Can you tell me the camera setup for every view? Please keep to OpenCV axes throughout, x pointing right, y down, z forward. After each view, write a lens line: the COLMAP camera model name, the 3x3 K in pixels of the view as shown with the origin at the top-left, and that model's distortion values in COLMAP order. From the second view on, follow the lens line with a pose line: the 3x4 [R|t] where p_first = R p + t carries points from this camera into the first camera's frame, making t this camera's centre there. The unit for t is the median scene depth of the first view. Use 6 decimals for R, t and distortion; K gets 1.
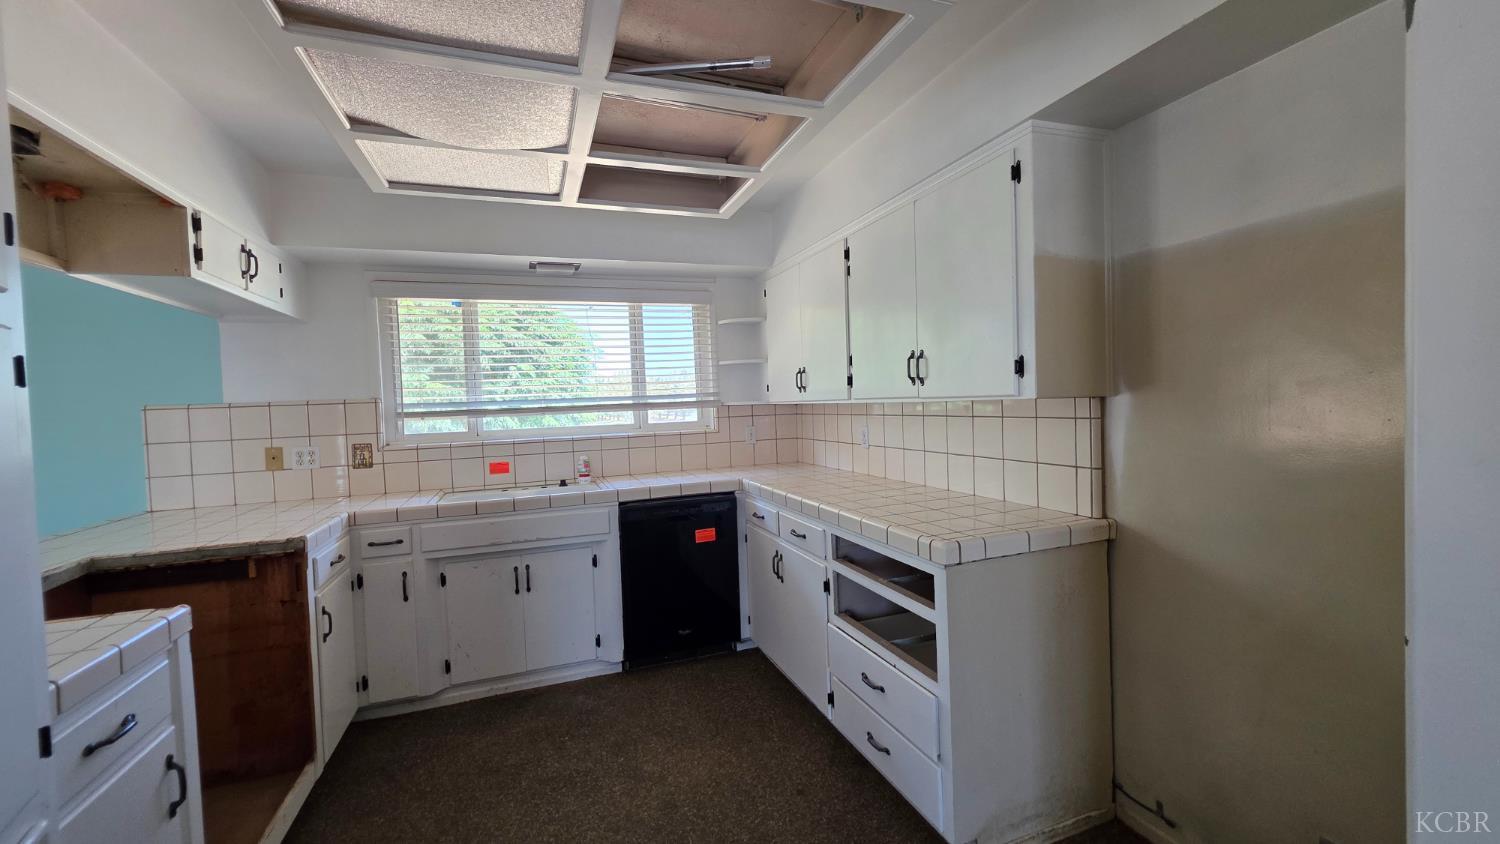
lens RADIAL K [[603.7, 0, 753.0], [0, 603.7, 421.0], [0, 0, 1]] dist [0.000684, 0.000140]
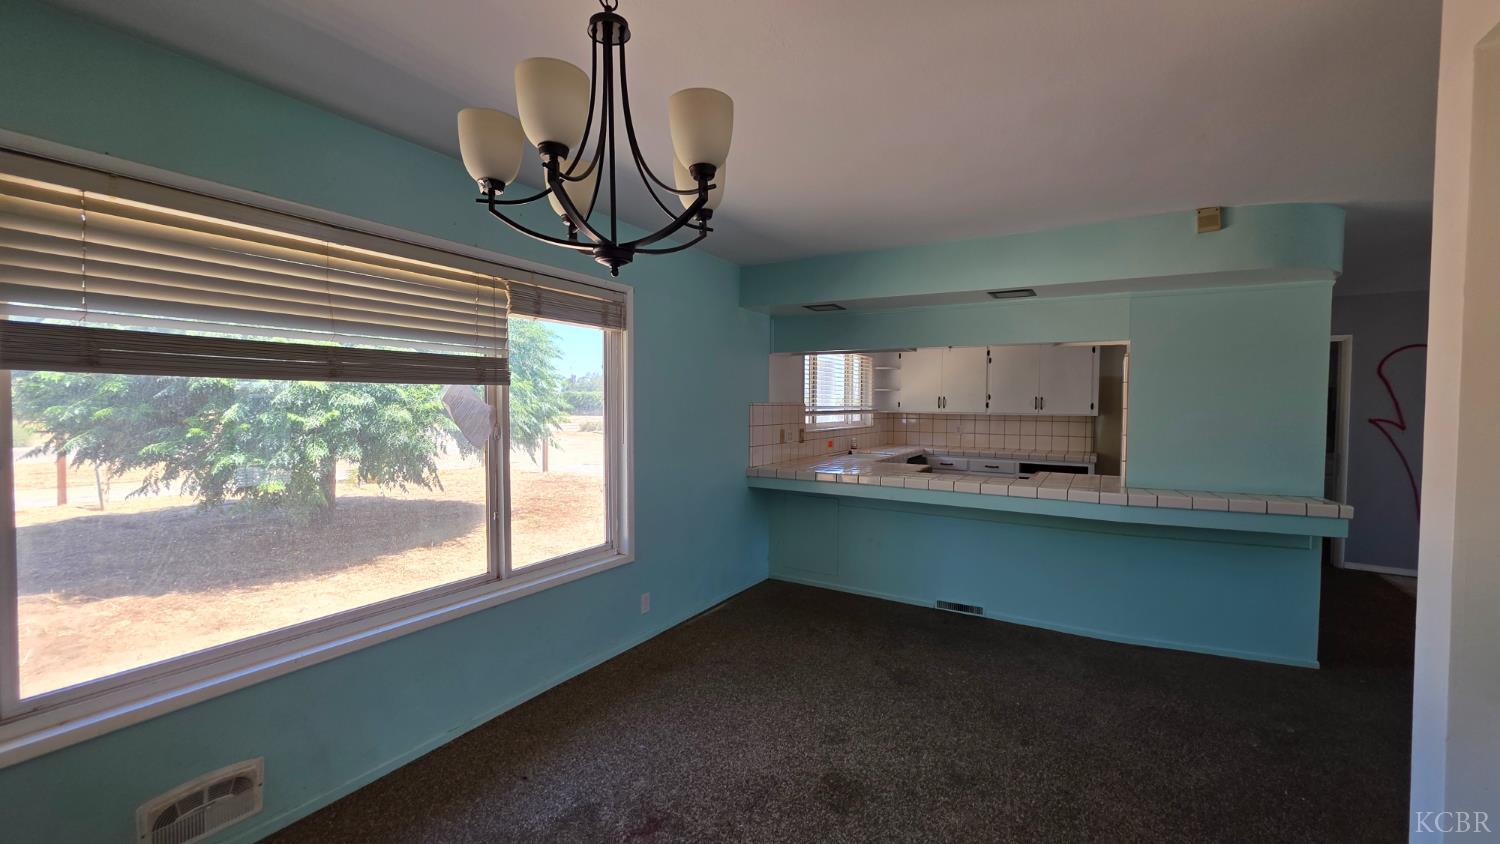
lens RADIAL K [[603.7, 0, 750.9], [0, 603.7, 421.1], [0, 0, 1]] dist [0.000684, 0.000140]
pose [[0.773766, 0.024962, 0.632980, -1.866599], [-0.014048, 0.999654, -0.022250, 0.057277], [-0.633316, 0.008324, 0.773849, -0.249025]]
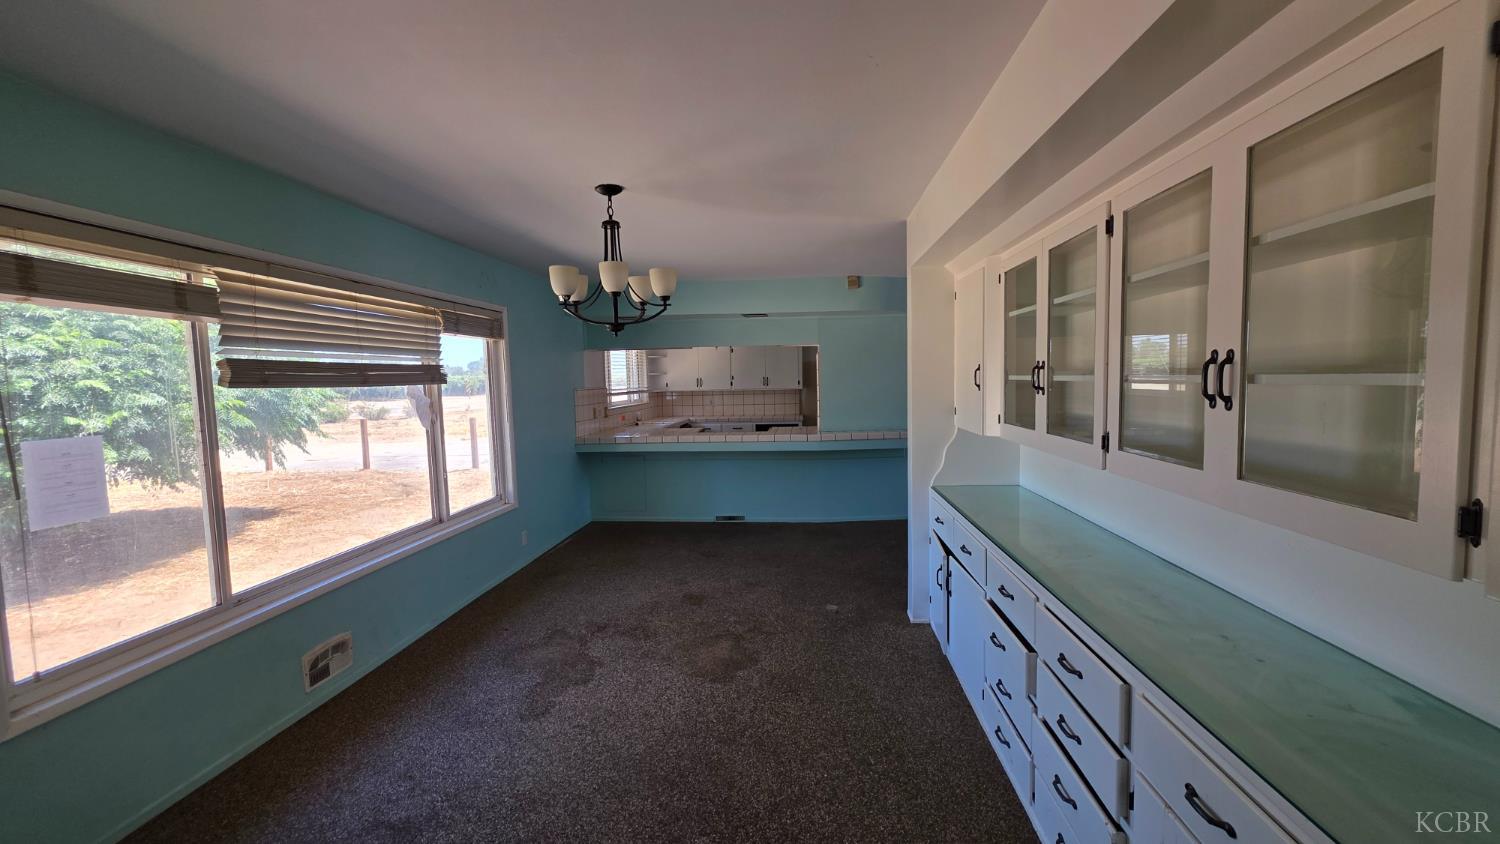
lens RADIAL K [[603.7, 0, 748.8], [0, 603.7, 423.4], [0, 0, 1]] dist [0.000684, 0.000140]
pose [[0.431294, -0.038573, 0.901387, -2.466208], [0.039617, 0.998932, 0.023792, 0.067277], [-0.901341, 0.025449, 0.432361, -0.456042]]
